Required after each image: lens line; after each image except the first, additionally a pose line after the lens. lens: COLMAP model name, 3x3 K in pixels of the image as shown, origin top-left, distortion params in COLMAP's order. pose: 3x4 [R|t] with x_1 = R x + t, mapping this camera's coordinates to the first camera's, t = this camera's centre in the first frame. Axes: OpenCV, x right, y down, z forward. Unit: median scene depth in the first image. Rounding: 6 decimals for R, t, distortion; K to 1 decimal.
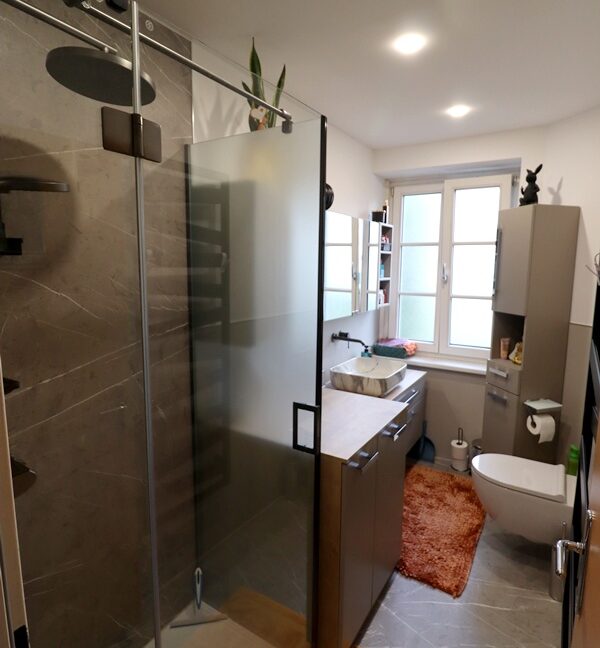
lens RADIAL K [[426.0, 0, 300.7], [0, 426.0, 322.3], [0, 0, 1]] dist [0.000125, 0.004441]
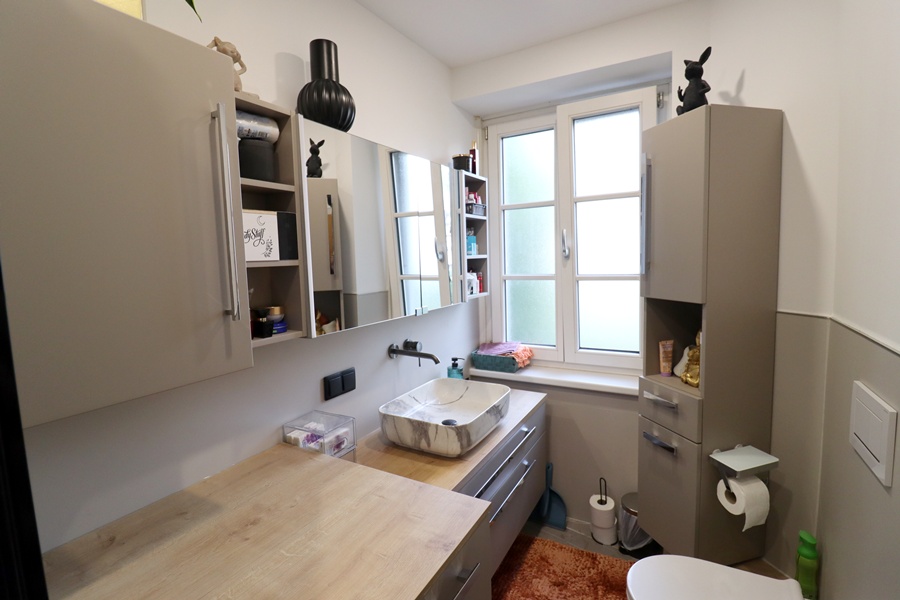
lens RADIAL K [[421.9, 0, 449.2], [0, 421.9, 300.5], [0, 0, 1]] dist [-0.005775, -0.001768]
pose [[0.998572, -0.047990, 0.023457, 0.142057], [0.048777, 0.998224, -0.034211, -0.012720], [-0.021773, 0.035307, 0.999139, 0.359992]]
